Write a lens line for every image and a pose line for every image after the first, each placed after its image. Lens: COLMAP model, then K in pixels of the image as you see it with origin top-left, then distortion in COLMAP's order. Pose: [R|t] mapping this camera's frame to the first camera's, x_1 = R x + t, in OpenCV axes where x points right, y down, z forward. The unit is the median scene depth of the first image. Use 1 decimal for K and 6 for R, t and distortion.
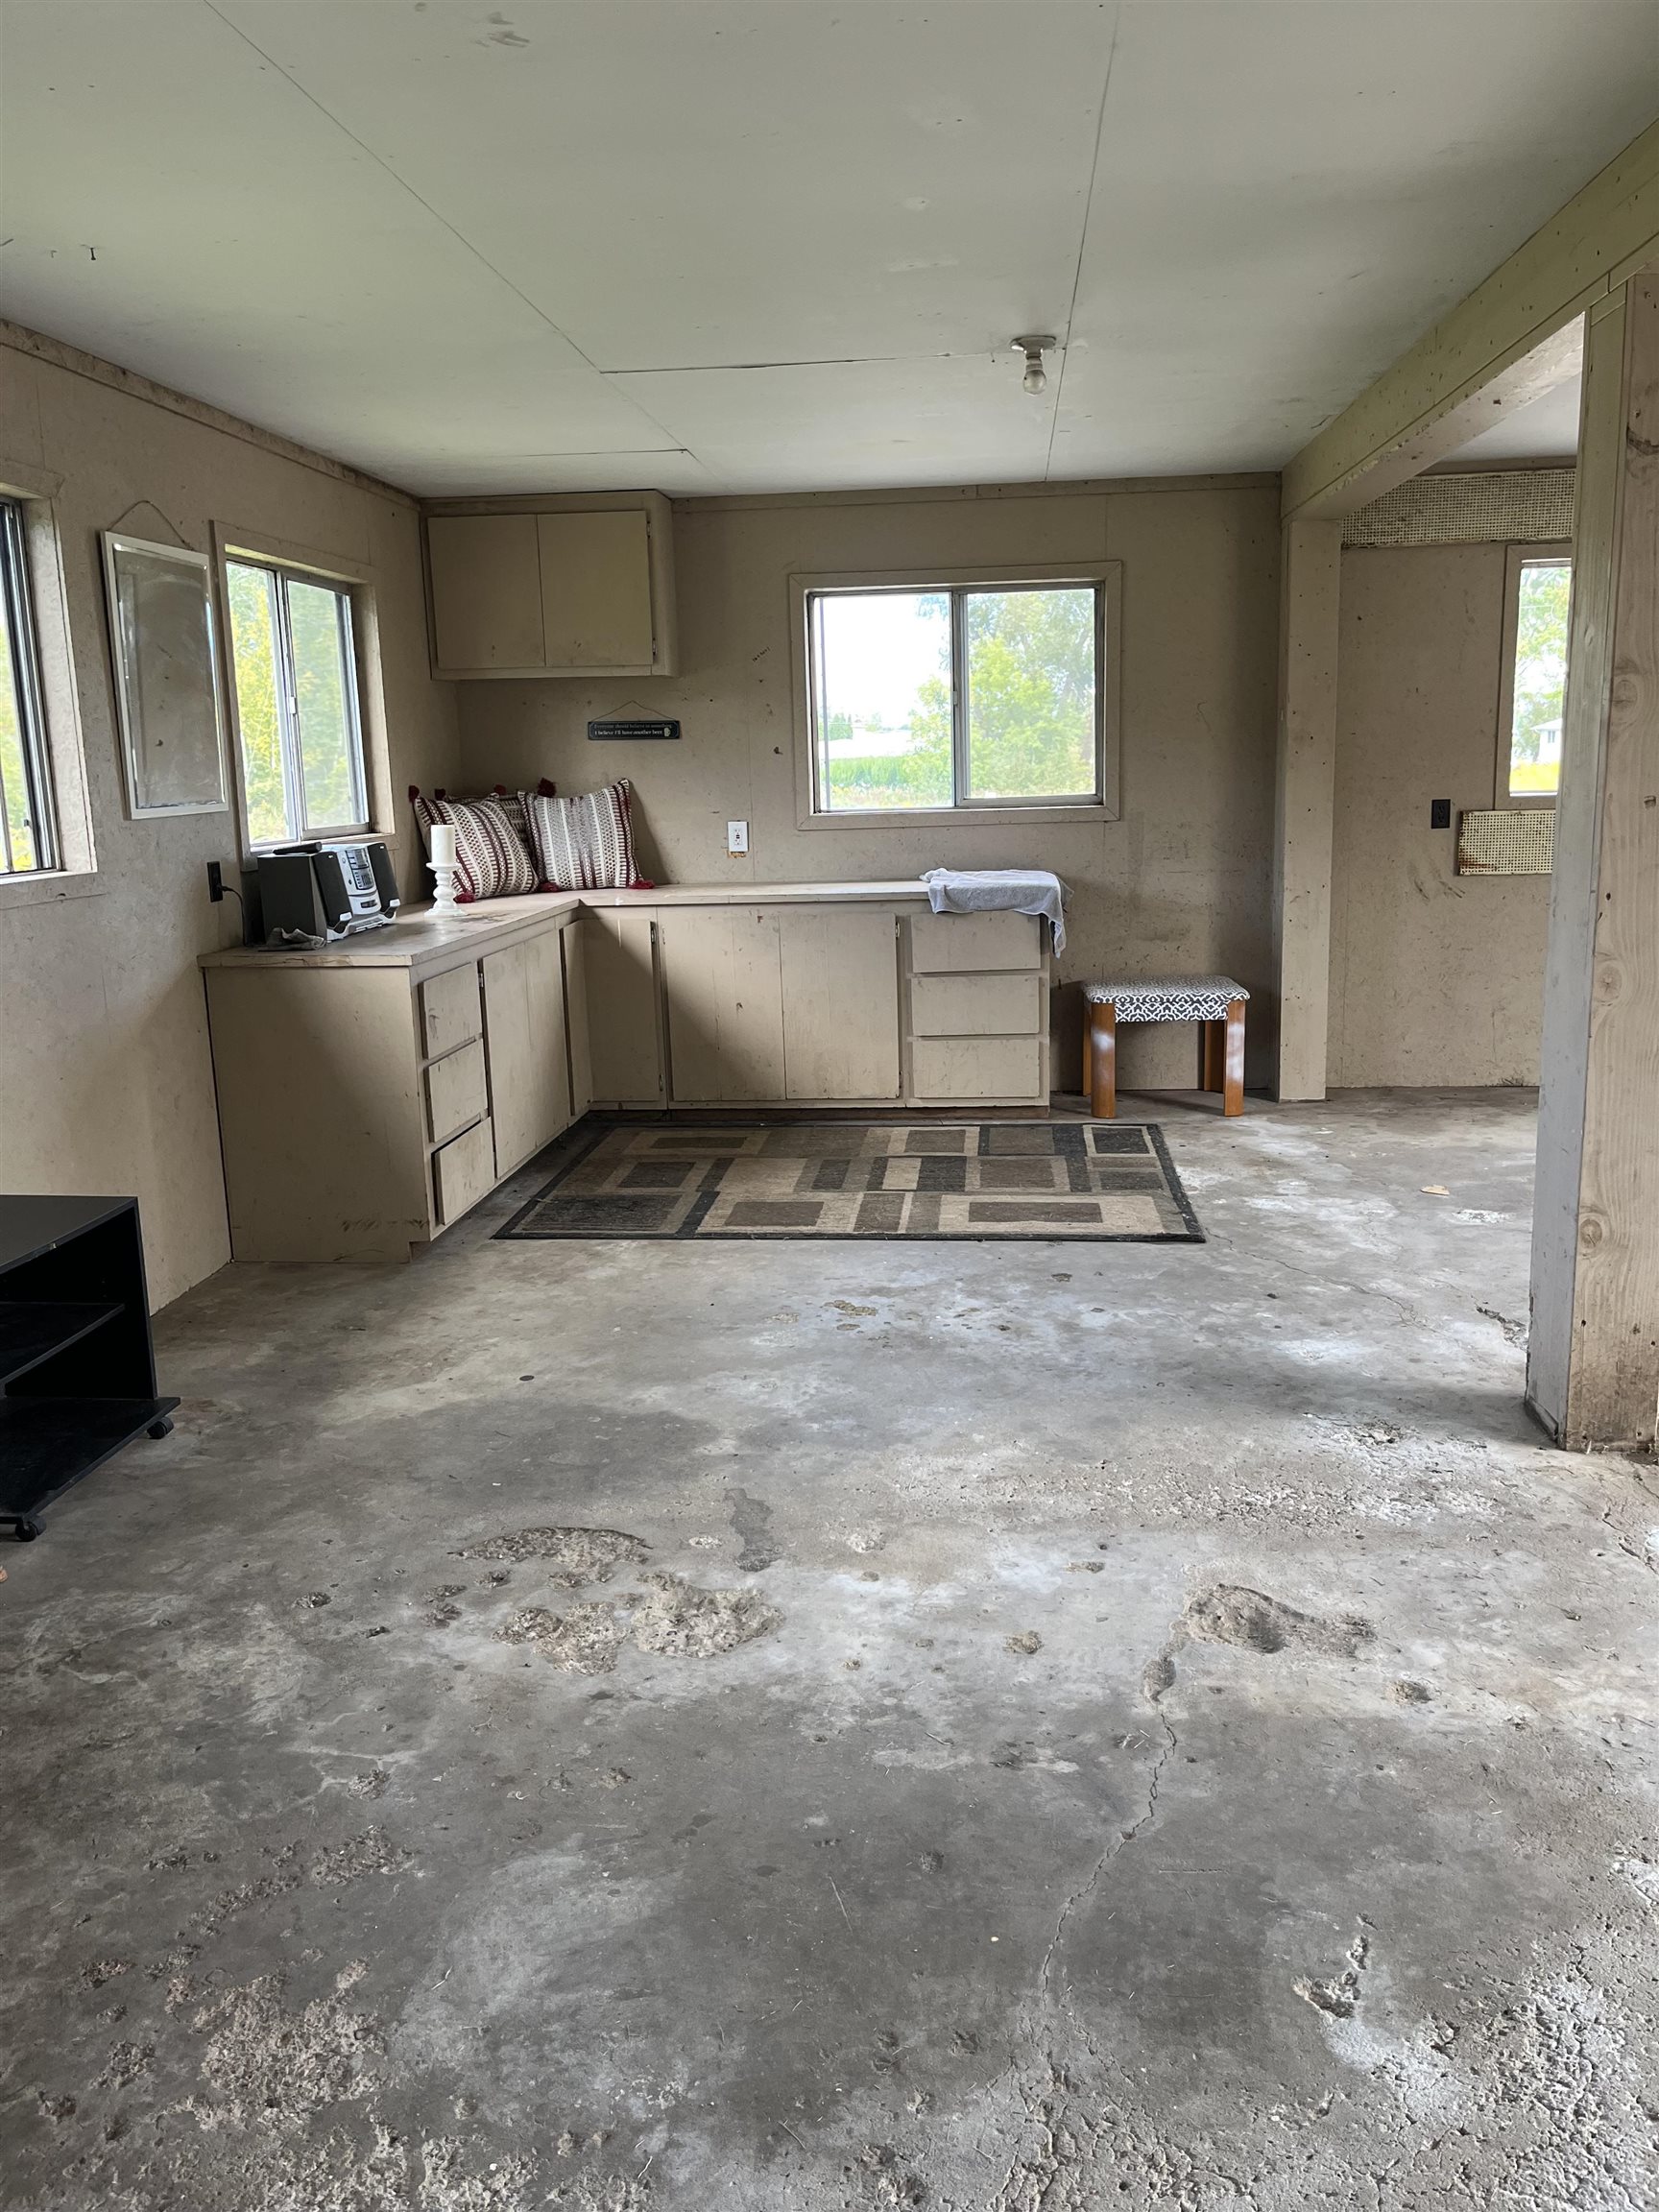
lens RADIAL K [[1674.1, 0, 828.0], [0, 1674.1, 1100.1], [0, 0, 1]] dist [0.061737, -0.087313]
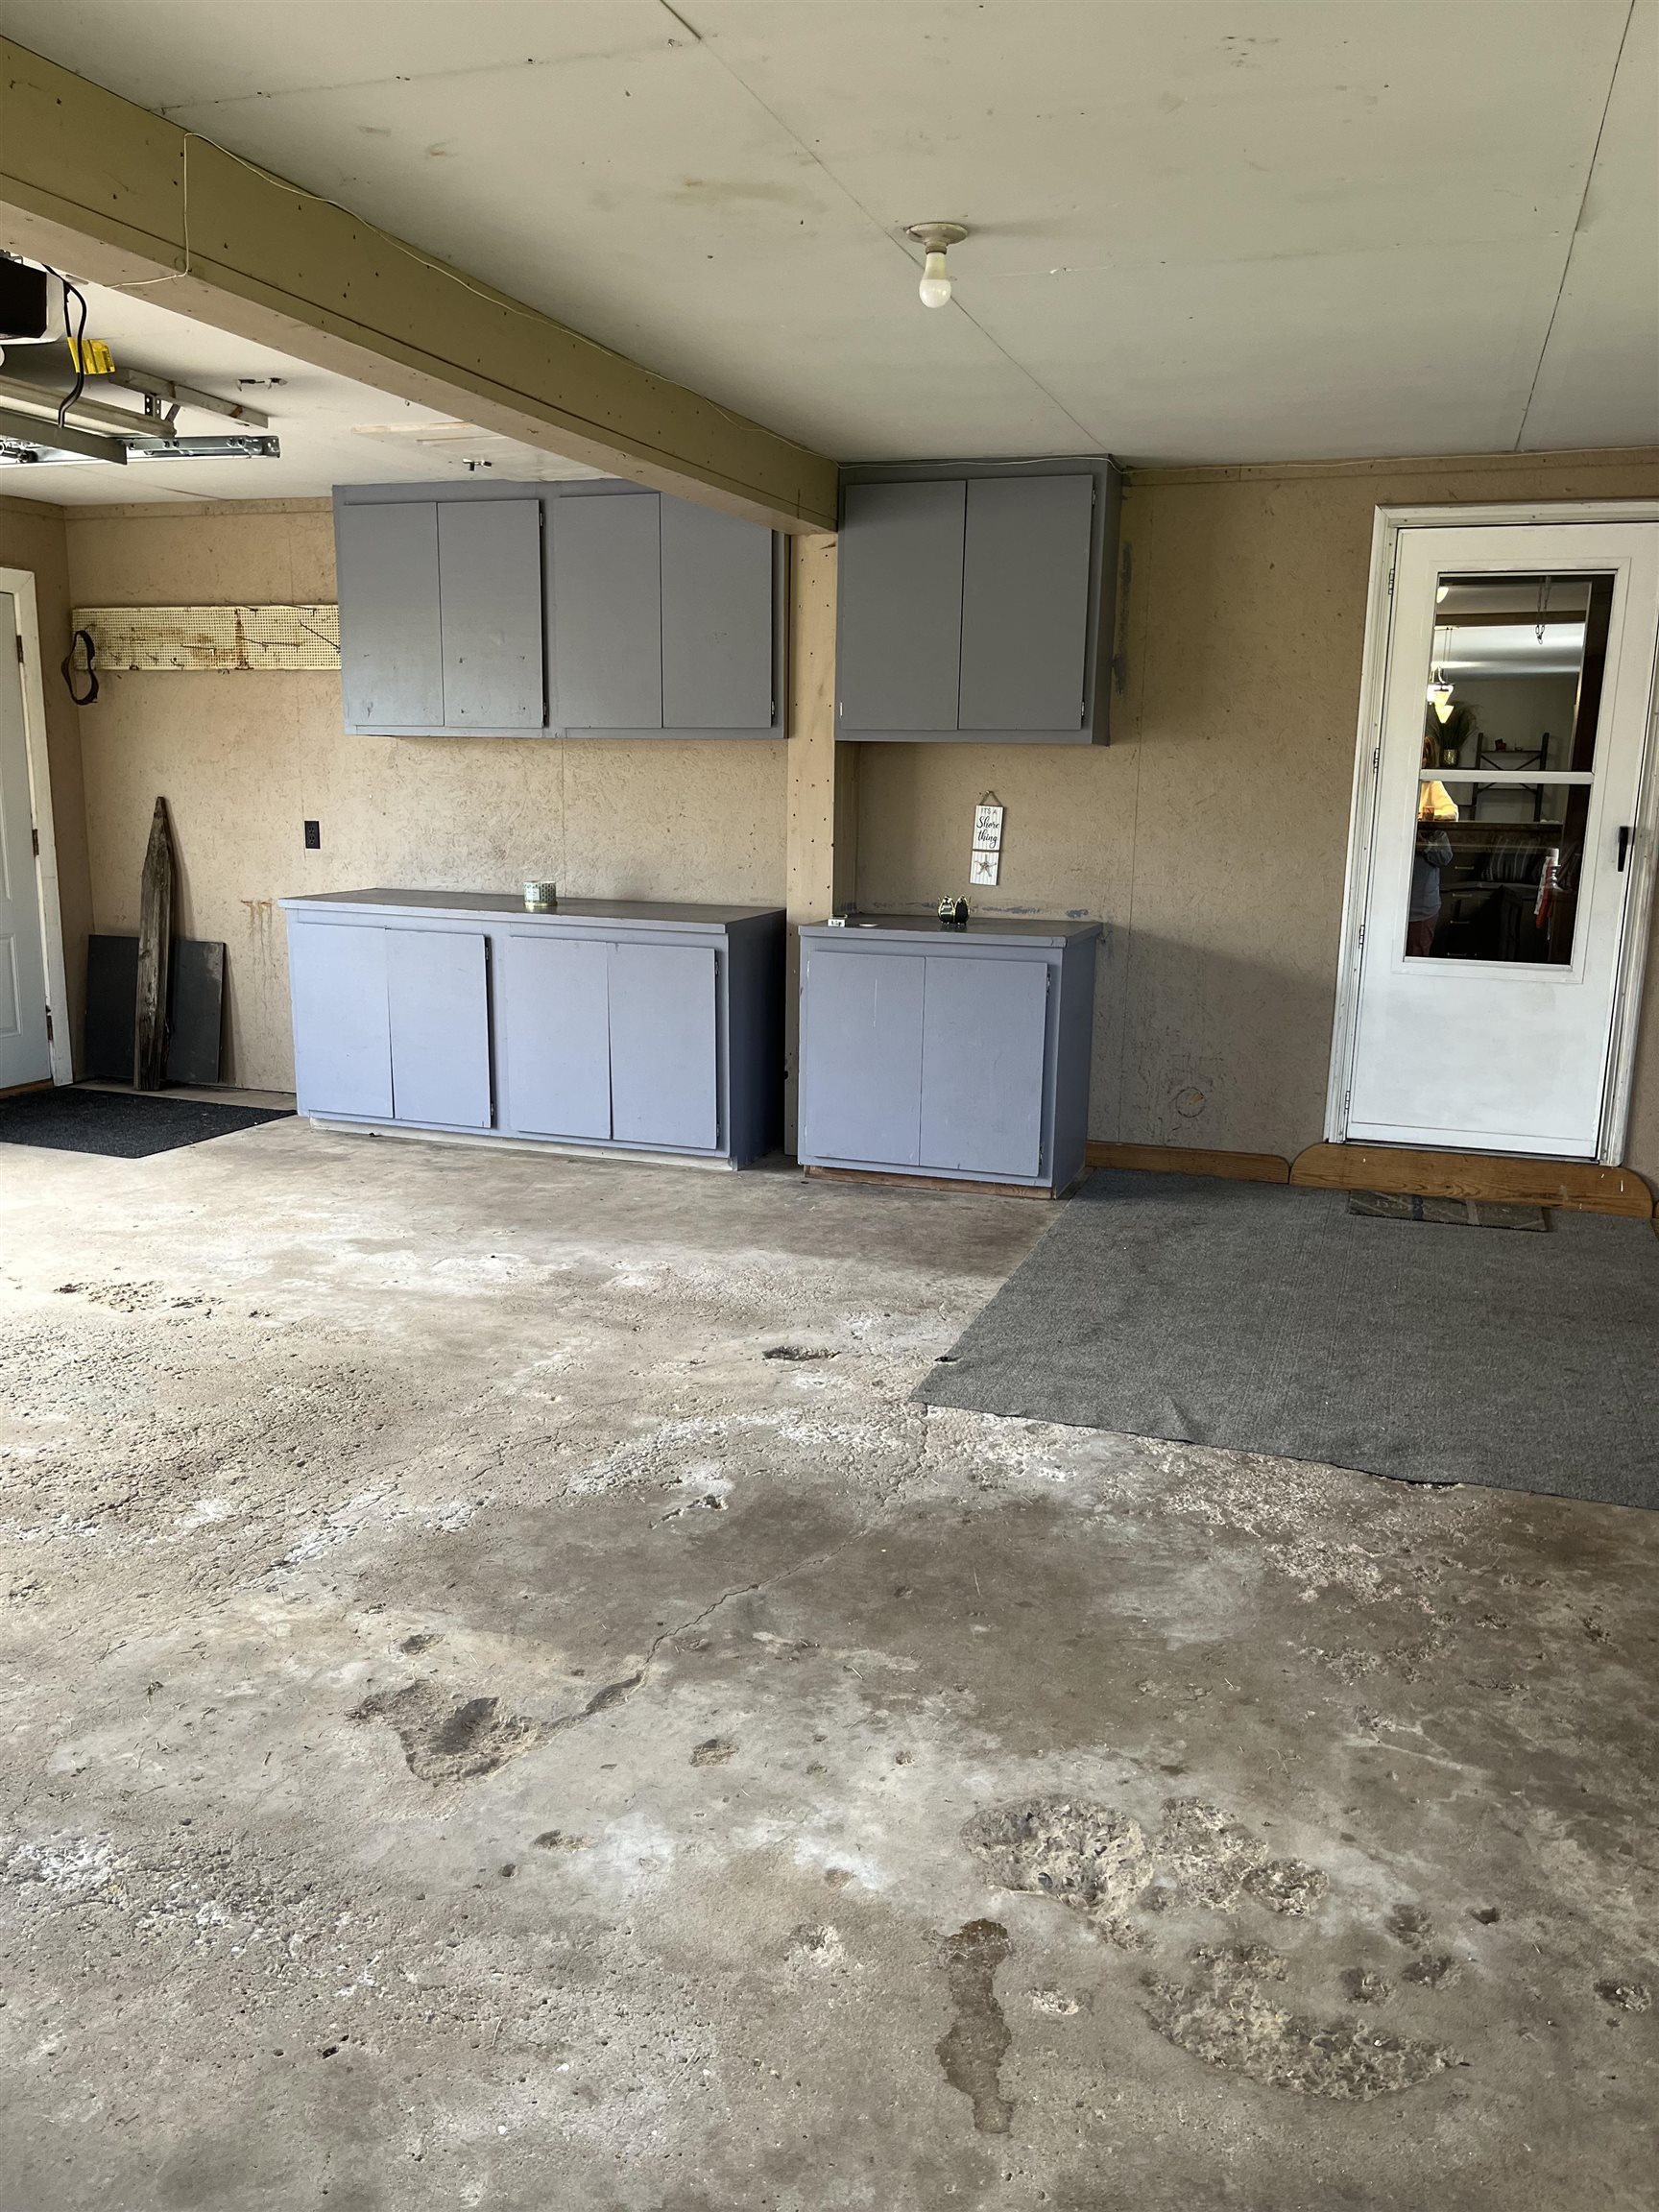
lens RADIAL K [[1674.1, 0, 826.5], [0, 1674.1, 1103.2], [0, 0, 1]] dist [0.061737, -0.087313]
pose [[-0.972576, -0.035005, 0.229936, -0.149988], [0.053609, 0.928251, 0.368070, -0.358542], [-0.226323, 0.370303, -0.900918, 1.765592]]
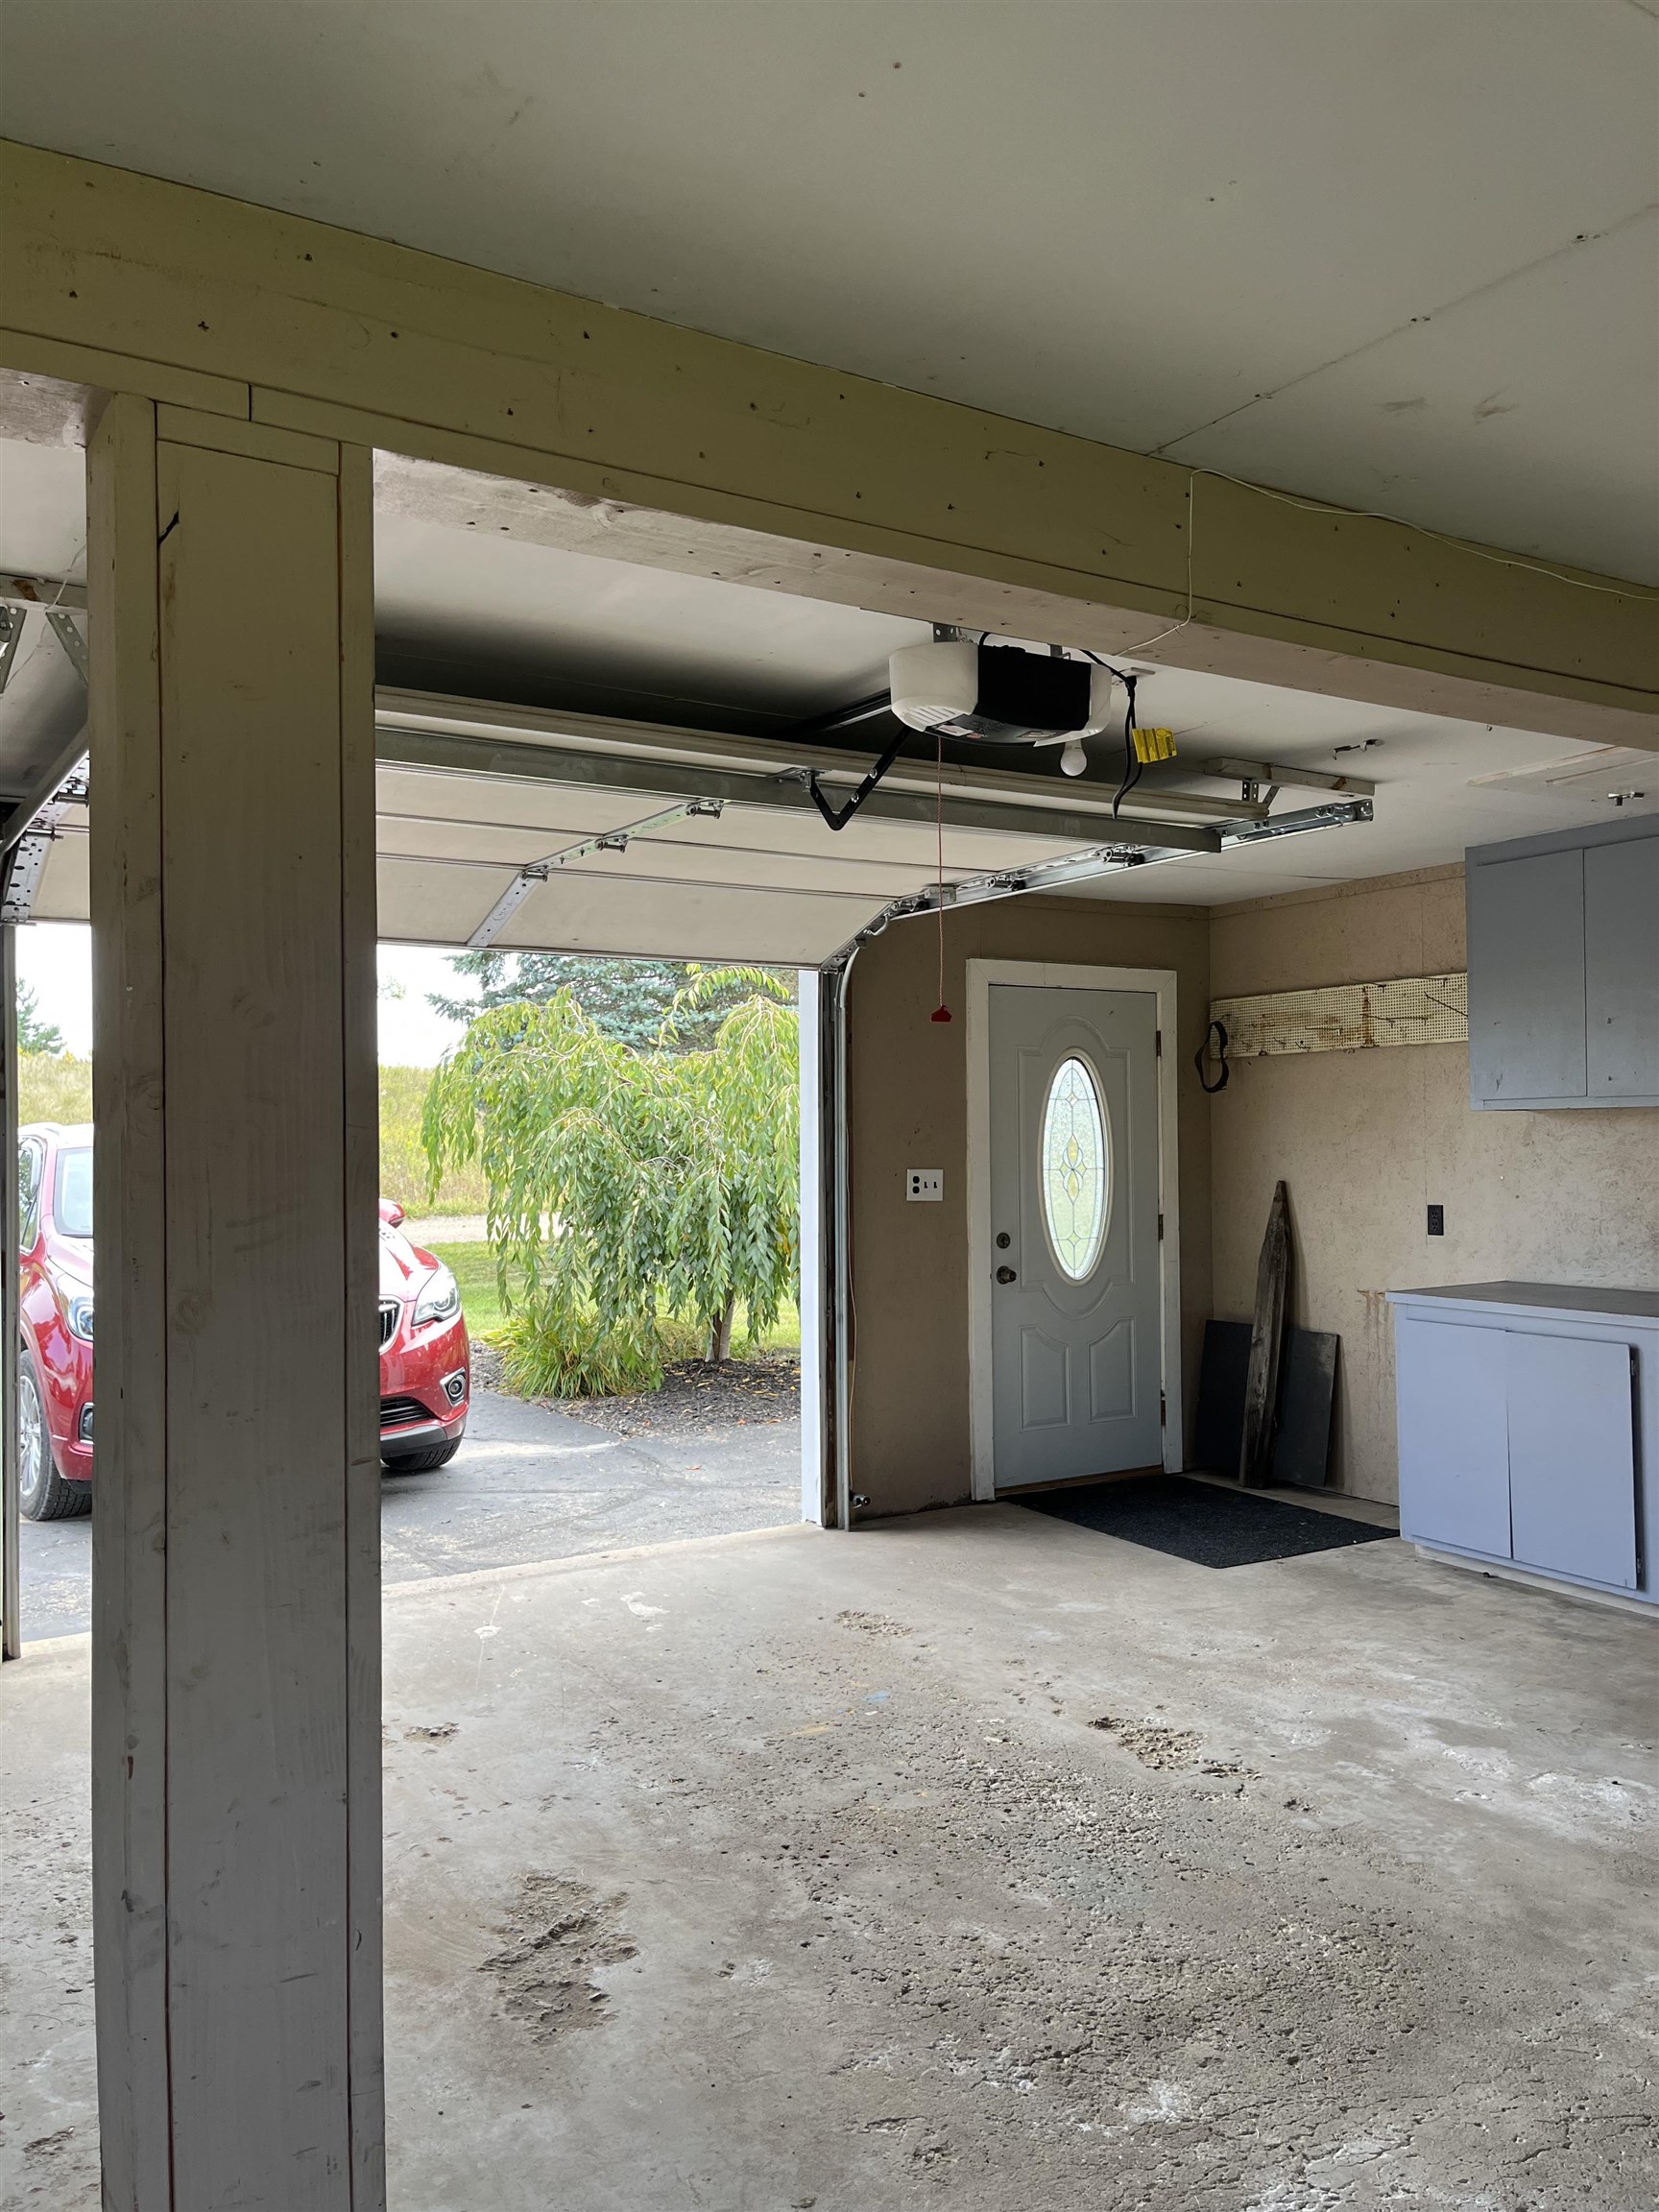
lens RADIAL K [[1674.1, 0, 804.9], [0, 1674.1, 1132.4], [0, 0, 1]] dist [0.061737, -0.087313]
pose [[-0.605791, 0.038485, 0.794693, -0.103657], [0.181303, 0.979228, 0.090785, -0.318707], [-0.774691, 0.199077, -0.600185, 1.499972]]
